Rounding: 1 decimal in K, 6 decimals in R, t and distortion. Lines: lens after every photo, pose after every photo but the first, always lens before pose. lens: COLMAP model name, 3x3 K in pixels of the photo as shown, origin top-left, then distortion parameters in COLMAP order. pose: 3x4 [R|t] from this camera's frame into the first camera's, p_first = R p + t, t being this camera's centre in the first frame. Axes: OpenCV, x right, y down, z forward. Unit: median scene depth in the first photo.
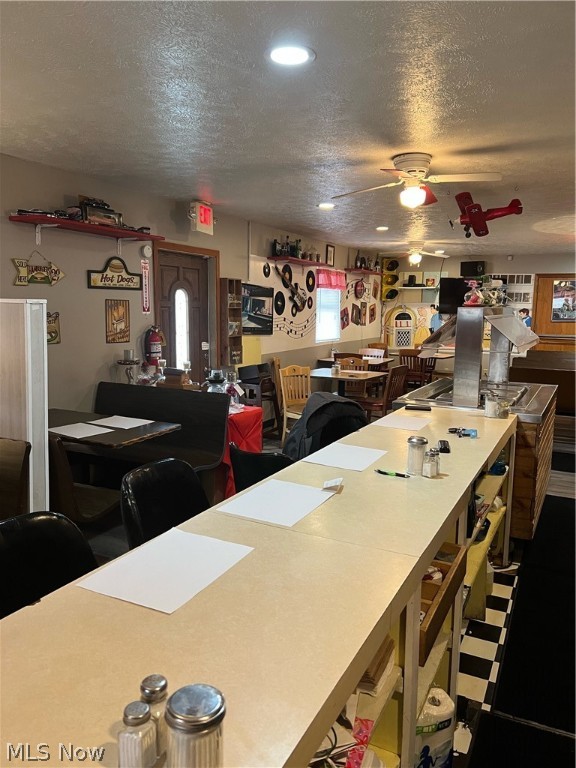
lens RADIAL K [[586.4, 0, 293.5], [0, 586.4, 386.9], [0, 0, 1]] dist [0.045904, -0.022886]
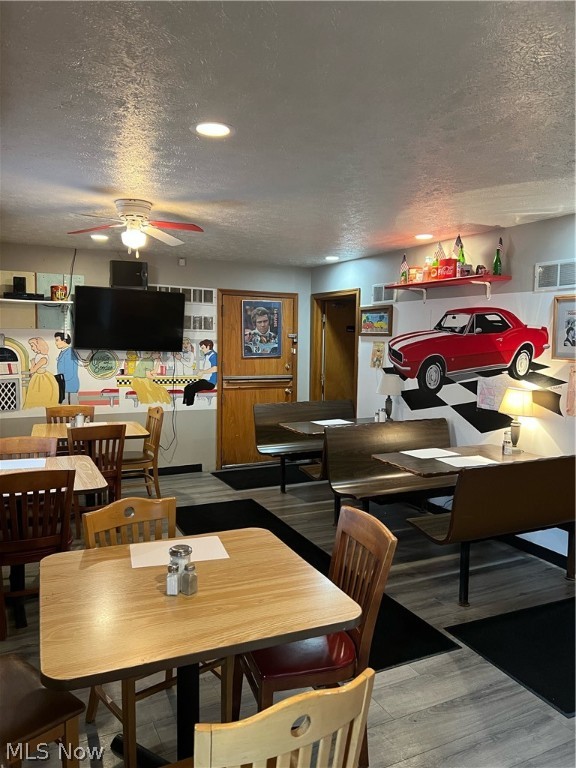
lens RADIAL K [[586.4, 0, 292.7], [0, 586.4, 382.2], [0, 0, 1]] dist [0.045904, -0.022886]
pose [[0.598010, -0.069410, 0.798478, -0.083930], [0.103851, 0.994555, 0.008677, -0.079528], [-0.794732, 0.077734, 0.601962, 0.520365]]
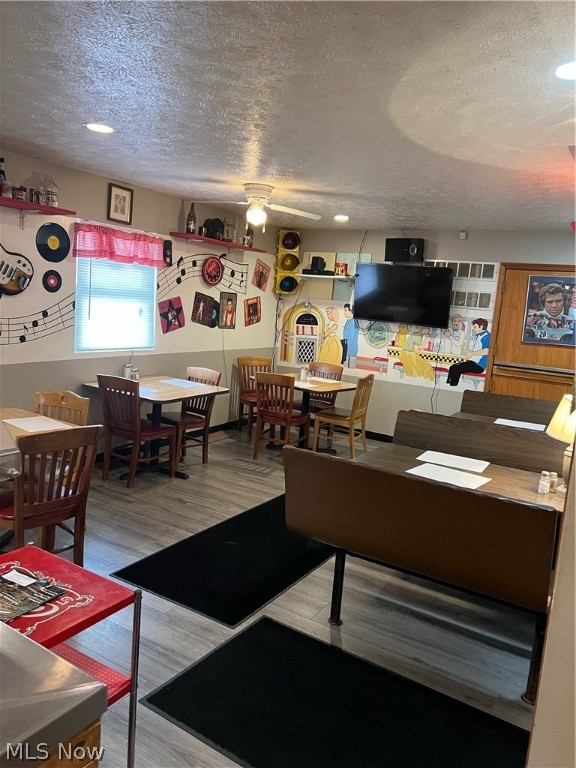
lens RADIAL K [[586.4, 0, 287.0], [0, 586.4, 381.9], [0, 0, 1]] dist [0.045904, -0.022886]
pose [[0.994044, 0.072591, -0.081289, 0.241954], [-0.072917, 0.997337, -0.001044, -0.050783], [0.080997, 0.006965, 0.996690, 0.366455]]
